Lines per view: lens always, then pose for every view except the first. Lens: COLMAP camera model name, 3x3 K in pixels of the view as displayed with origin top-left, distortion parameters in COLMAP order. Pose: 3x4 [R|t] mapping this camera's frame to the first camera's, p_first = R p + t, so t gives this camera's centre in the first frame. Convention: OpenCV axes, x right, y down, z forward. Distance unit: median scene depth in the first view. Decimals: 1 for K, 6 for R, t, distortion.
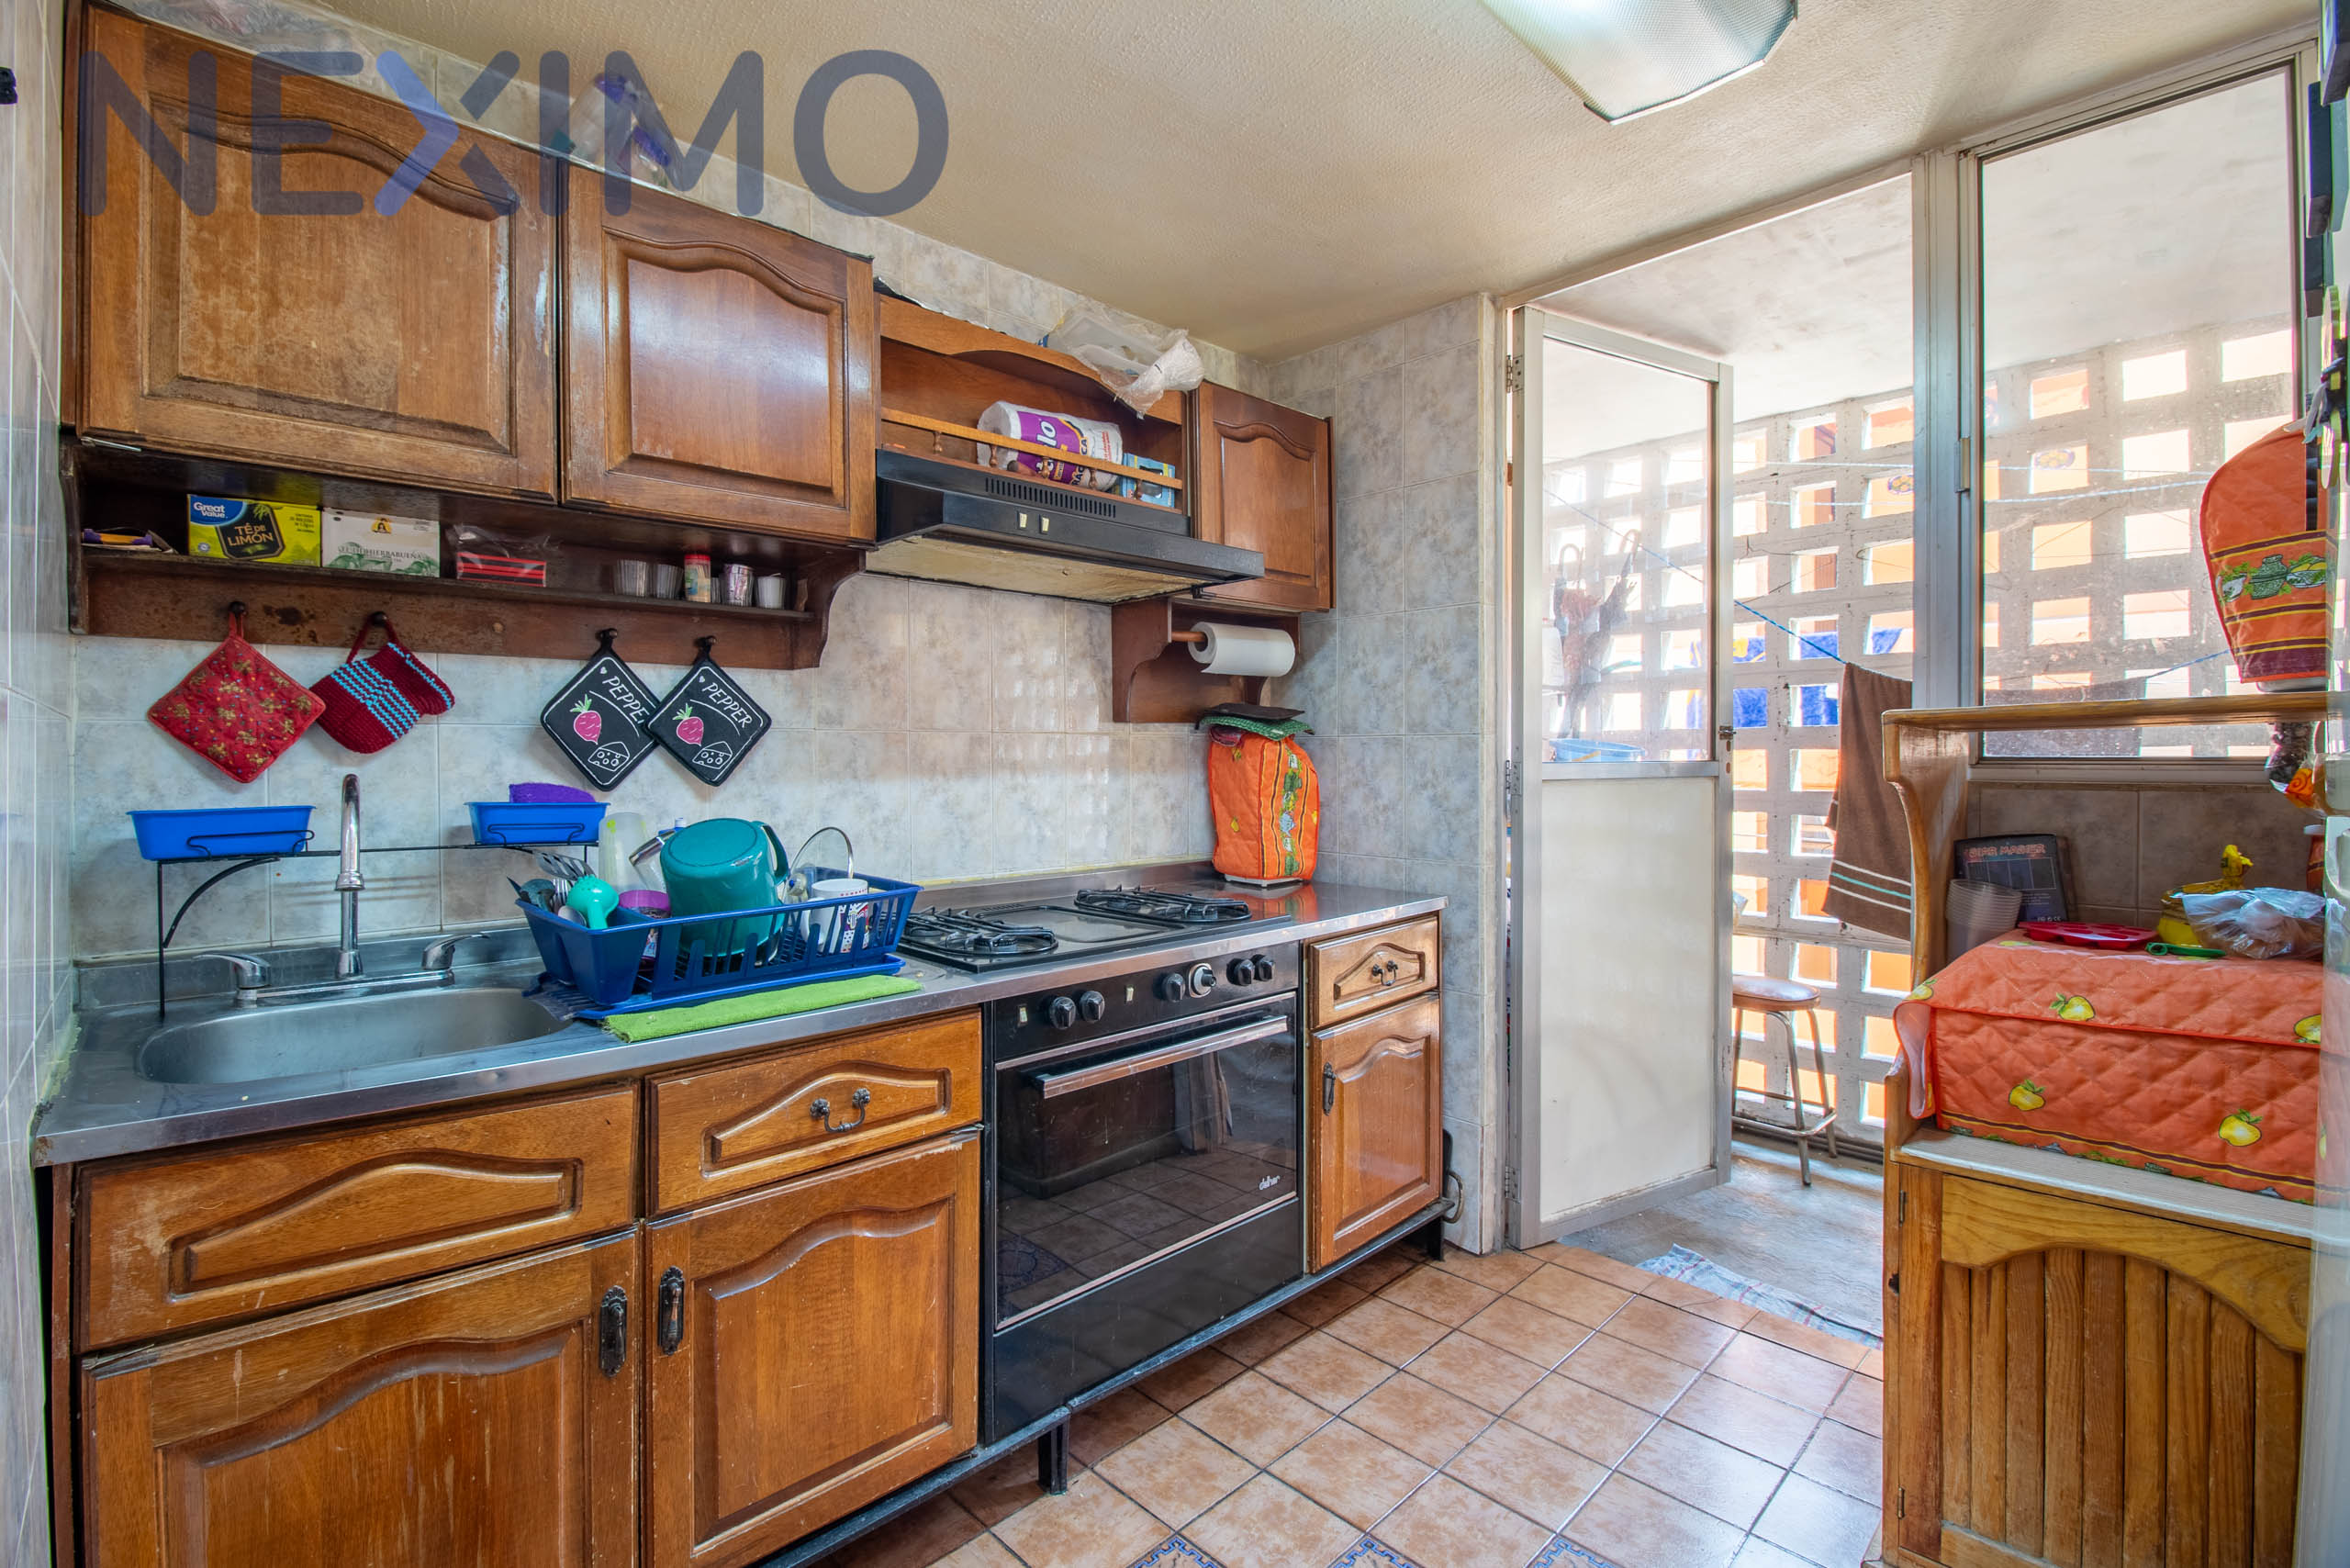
lens RADIAL K [[1076.4, 0, 1160.1], [0, 1076.4, 764.7], [0, 0, 1]] dist [-0.000679, -0.014535]
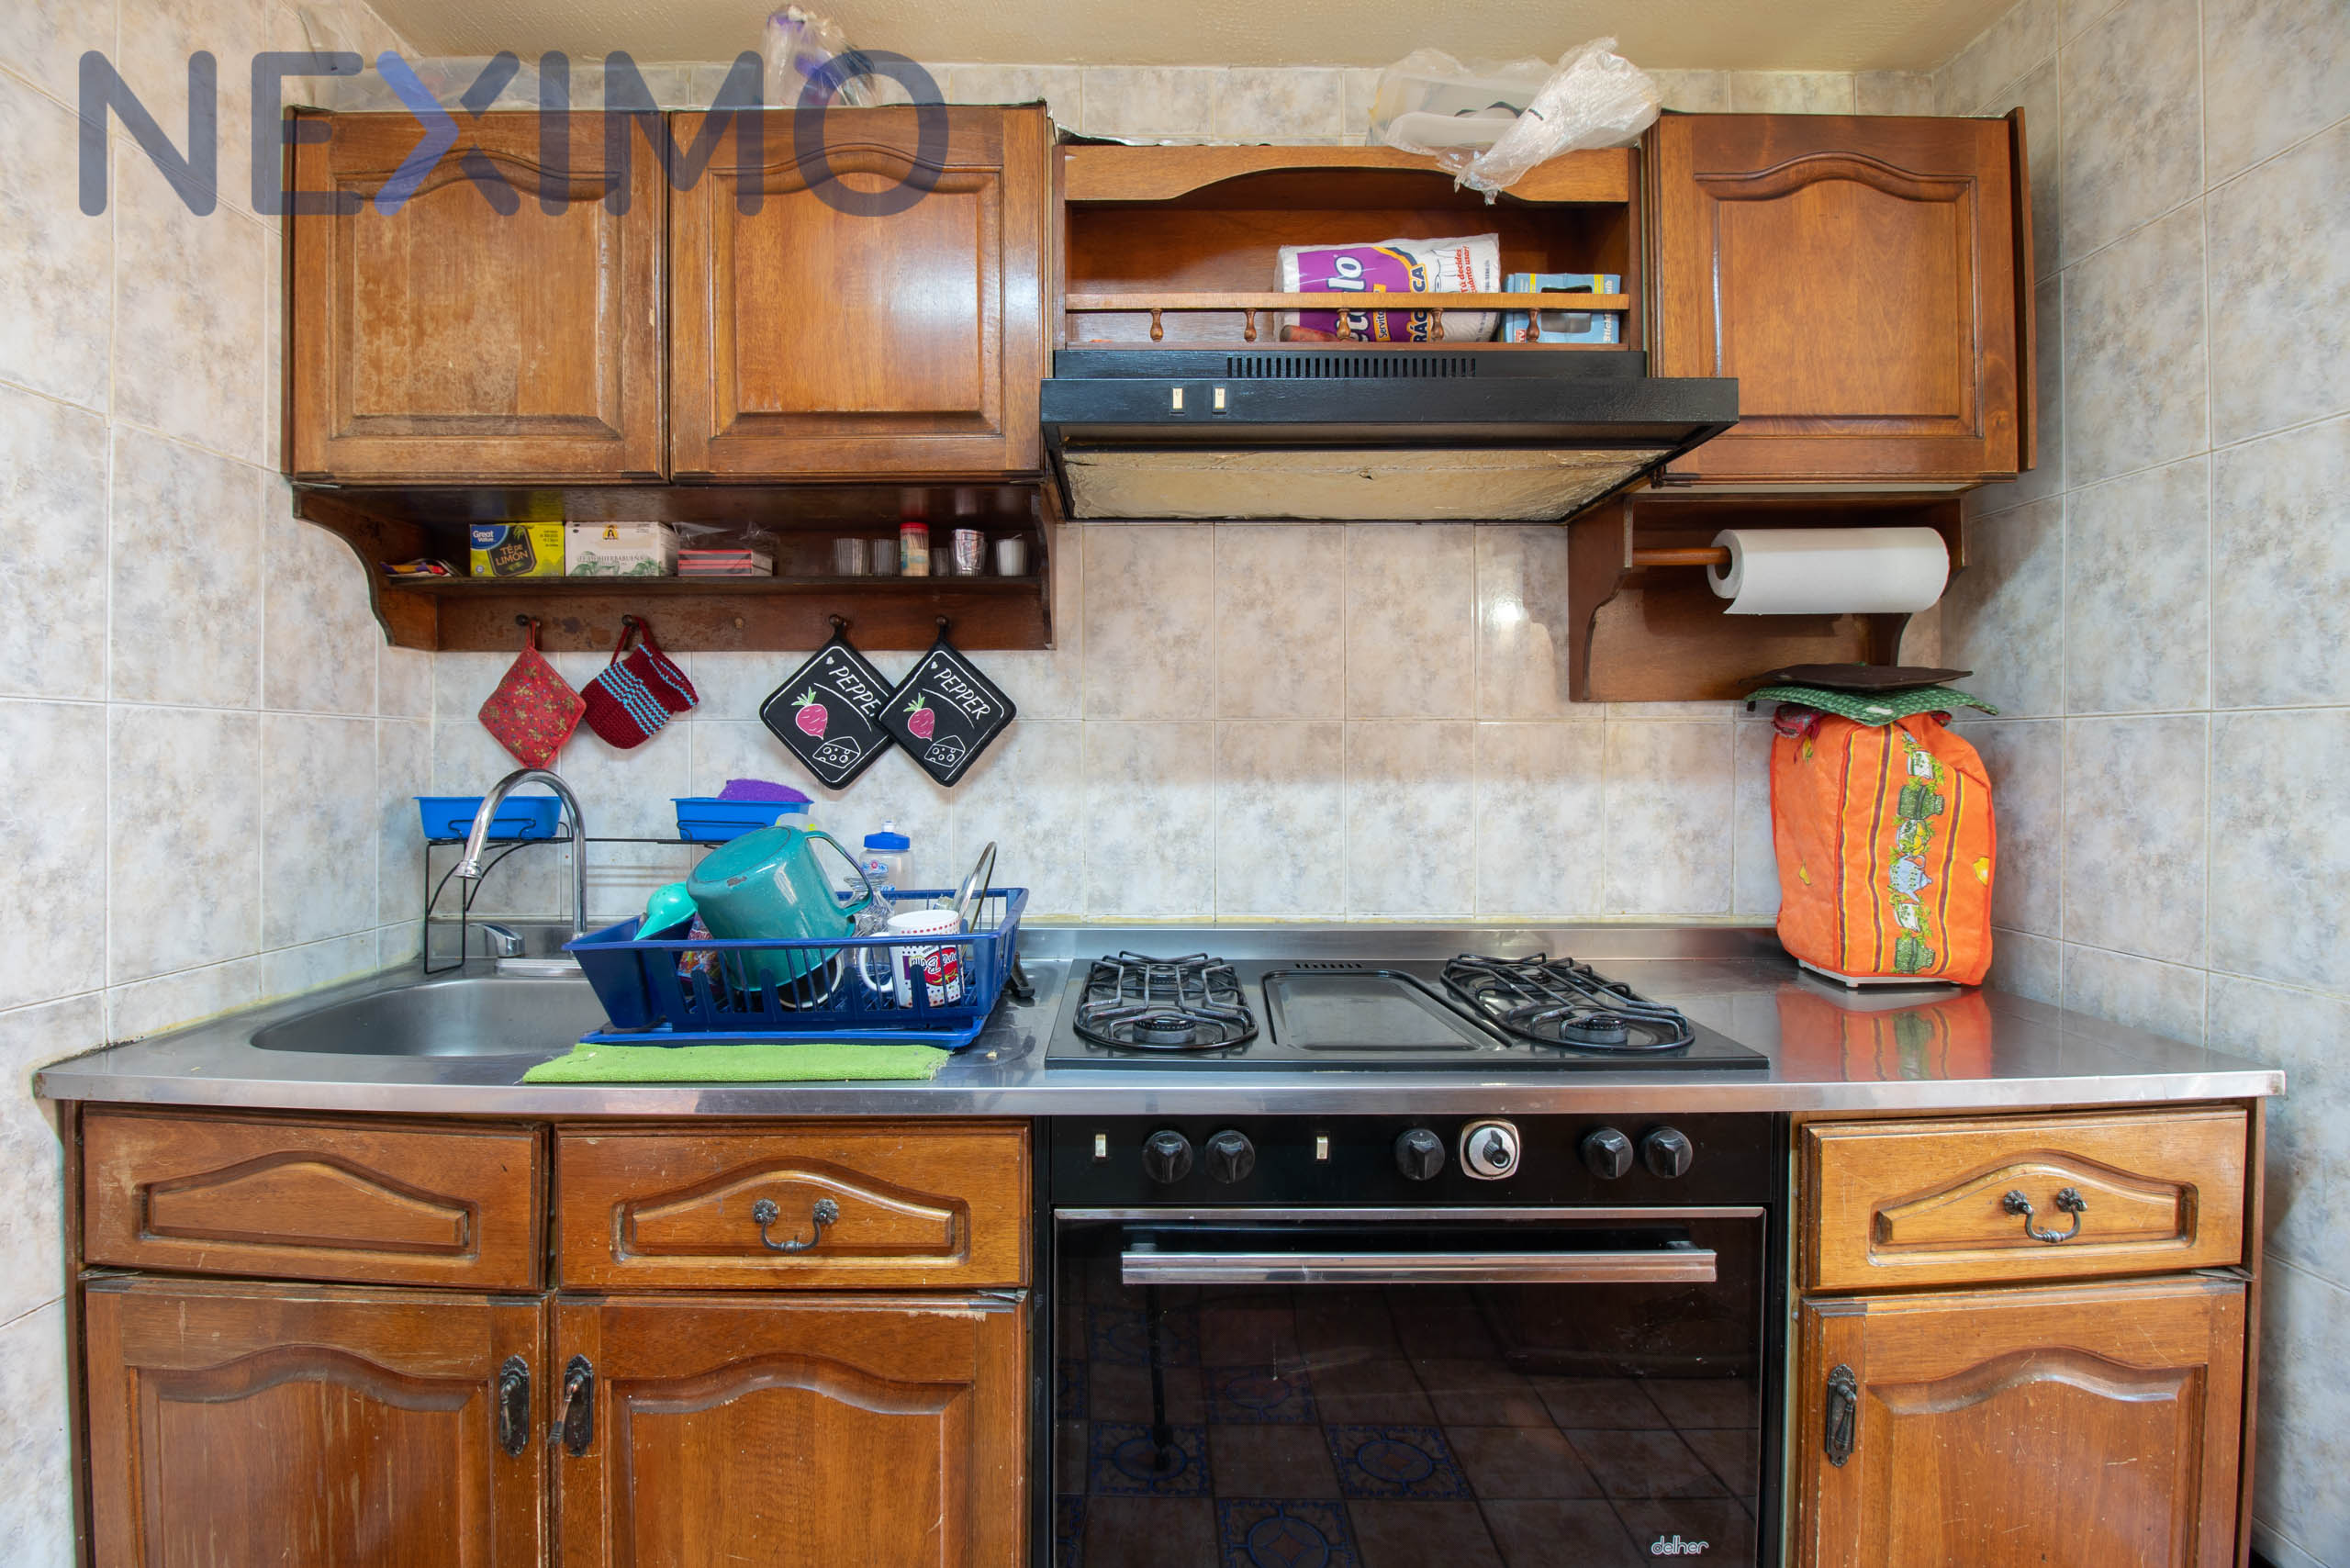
lens RADIAL K [[1064.1, 0, 1127.0], [0, 1064.1, 770.0], [0, 0, 1]] dist [-0.000252, -0.014216]
pose [[0.718926, 0.011930, -0.694984, 0.317615], [-0.008202, 0.999929, 0.008680, -0.002429], [0.695038, -0.000540, 0.718972, 0.519010]]
